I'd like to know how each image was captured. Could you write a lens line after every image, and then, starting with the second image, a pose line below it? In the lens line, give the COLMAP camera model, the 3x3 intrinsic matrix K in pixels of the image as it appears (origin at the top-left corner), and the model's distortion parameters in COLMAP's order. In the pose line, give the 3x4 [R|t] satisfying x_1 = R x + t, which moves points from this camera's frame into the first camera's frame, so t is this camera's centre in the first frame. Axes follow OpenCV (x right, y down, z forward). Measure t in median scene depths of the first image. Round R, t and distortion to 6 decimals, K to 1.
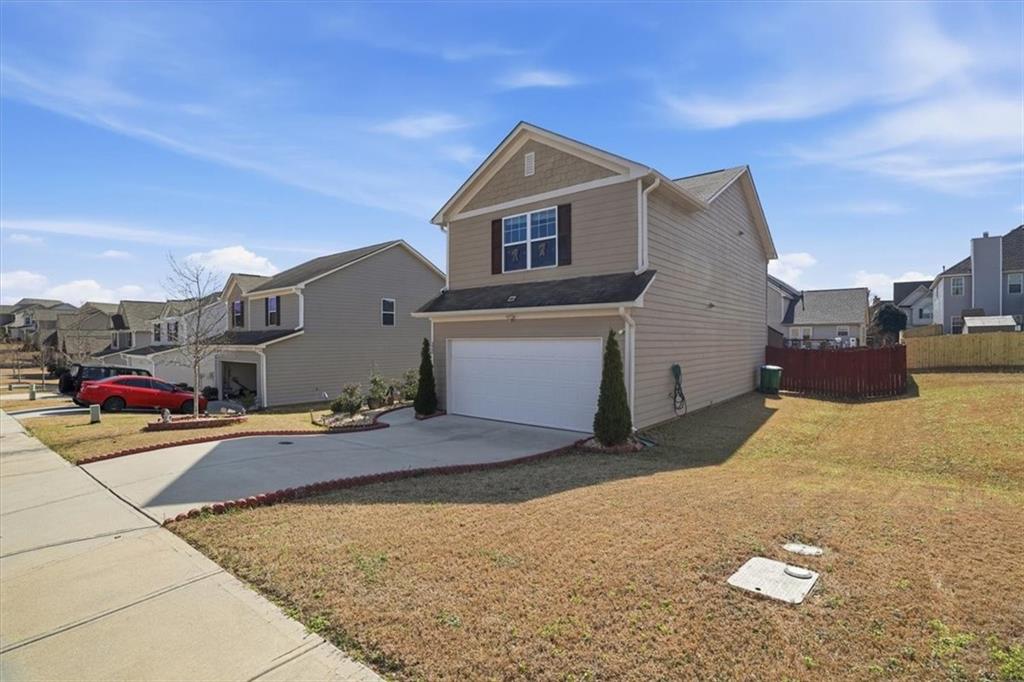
lens RADIAL K [[486.1, 0, 512.0], [0, 486.1, 341.0], [0, 0, 1]] dist [-0.052801, 0.001046]
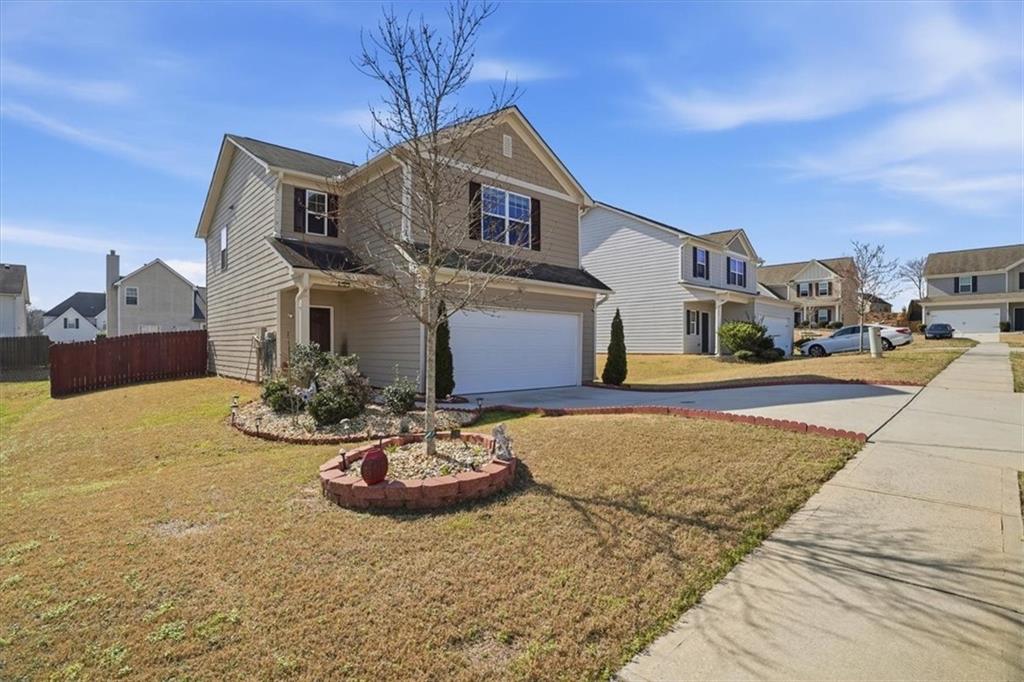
lens RADIAL K [[486.1, 0, 512.0], [0, 486.1, 341.0], [0, 0, 1]] dist [-0.052801, 0.001046]
pose [[0.145472, 0.006244, 0.989343, -1.016911], [-0.009601, 0.999942, -0.004900, 0.067944], [-0.989316, -0.008786, 0.145524, 0.838697]]
